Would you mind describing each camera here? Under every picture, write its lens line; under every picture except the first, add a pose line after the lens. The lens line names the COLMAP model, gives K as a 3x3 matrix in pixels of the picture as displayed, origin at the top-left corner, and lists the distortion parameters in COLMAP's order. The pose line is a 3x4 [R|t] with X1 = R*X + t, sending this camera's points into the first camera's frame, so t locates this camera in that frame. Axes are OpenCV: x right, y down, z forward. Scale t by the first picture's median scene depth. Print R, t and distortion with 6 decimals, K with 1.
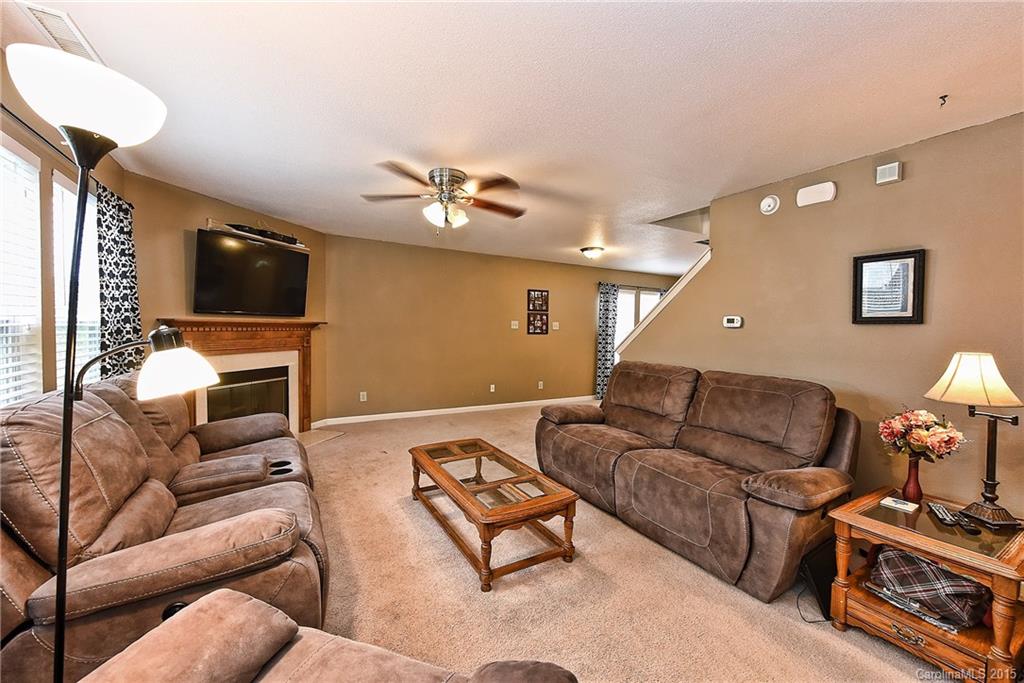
lens RADIAL K [[403.8, 0, 512.0], [0, 403.8, 341.5], [0, 0, 1]] dist [-0.000598, -0.000177]
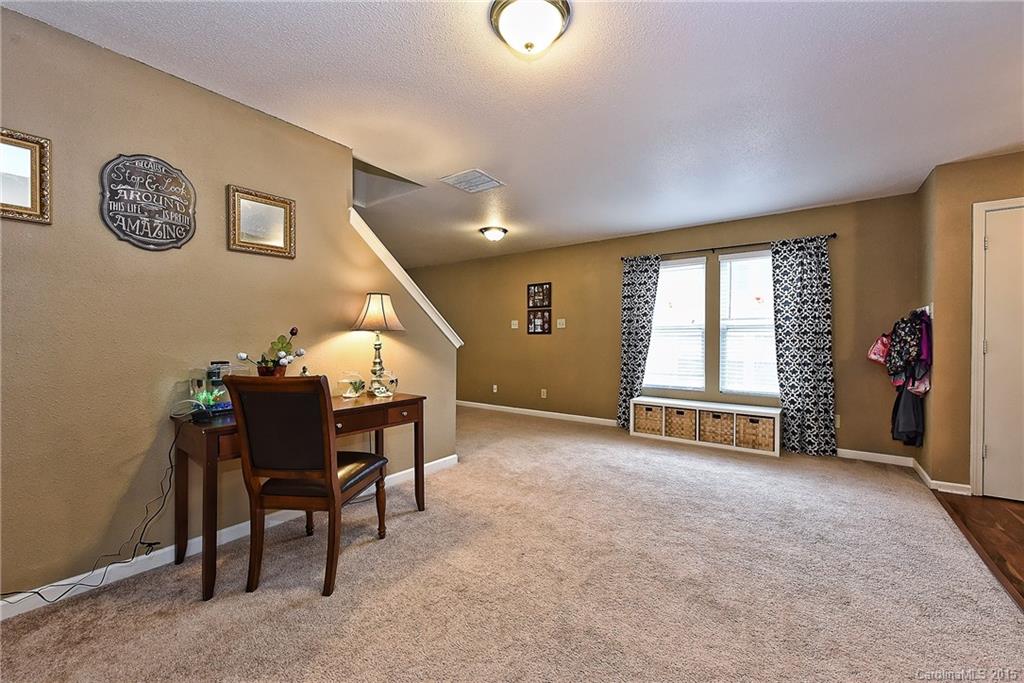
lens RADIAL K [[424.3, 0, 512.0], [0, 424.3, 341.5], [0, 0, 1]] dist [0.000385, -0.000014]
pose [[0.380694, -0.003912, -0.924693, 0.889355], [-0.020481, 0.999710, -0.012662, 0.010799], [0.924474, 0.023759, 0.380503, 0.598868]]
